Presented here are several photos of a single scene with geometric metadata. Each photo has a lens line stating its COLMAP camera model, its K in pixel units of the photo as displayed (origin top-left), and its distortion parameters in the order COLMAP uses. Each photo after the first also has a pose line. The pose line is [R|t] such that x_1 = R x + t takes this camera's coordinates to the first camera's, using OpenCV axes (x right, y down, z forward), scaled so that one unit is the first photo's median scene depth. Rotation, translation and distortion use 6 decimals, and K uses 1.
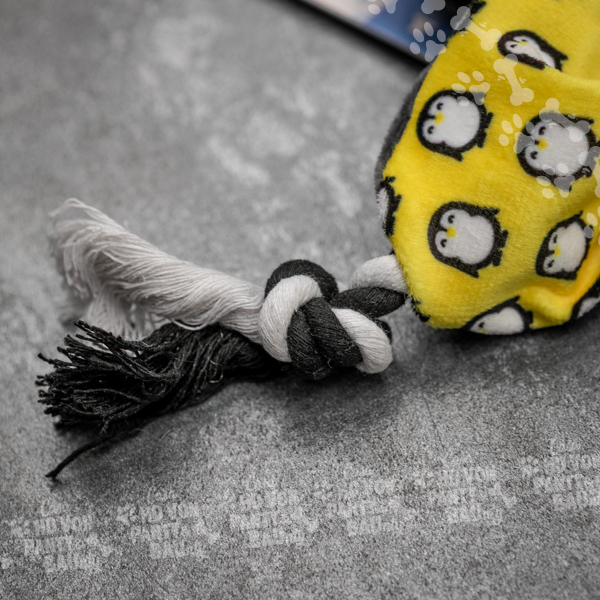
lens RADIAL K [[1976.9, 0, 300.0], [0, 1976.9, 300.0], [0, 0, 1]] dist [0.053409, 0.018939]
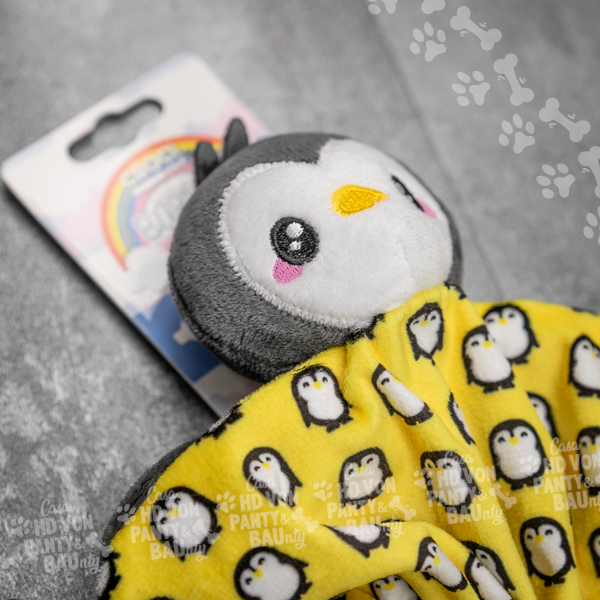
lens RADIAL K [[1976.9, 0, 300.0], [0, 1976.9, 300.0], [0, 0, 1]] dist [0.053409, 0.018939]
pose [[0.957828, 0.233111, 0.168004, -0.070764], [-0.255674, 0.958243, 0.128064, -0.355171], [-0.131136, -0.165617, 0.977433, -0.038257]]
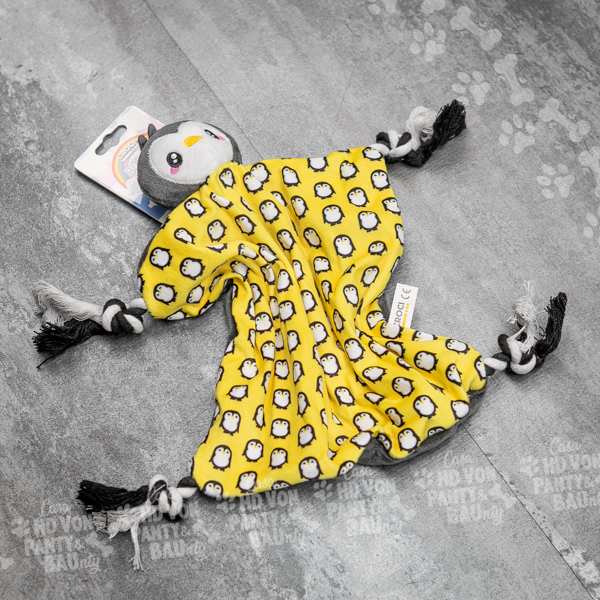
lens RADIAL K [[1976.9, 0, 300.0], [0, 1976.9, 300.0], [0, 0, 1]] dist [0.053409, 0.018939]
pose [[0.993533, -0.022650, 0.111258, -0.057746], [0.006637, 0.989810, 0.142238, -0.478037], [-0.113346, -0.140580, 0.983560, -2.218523]]
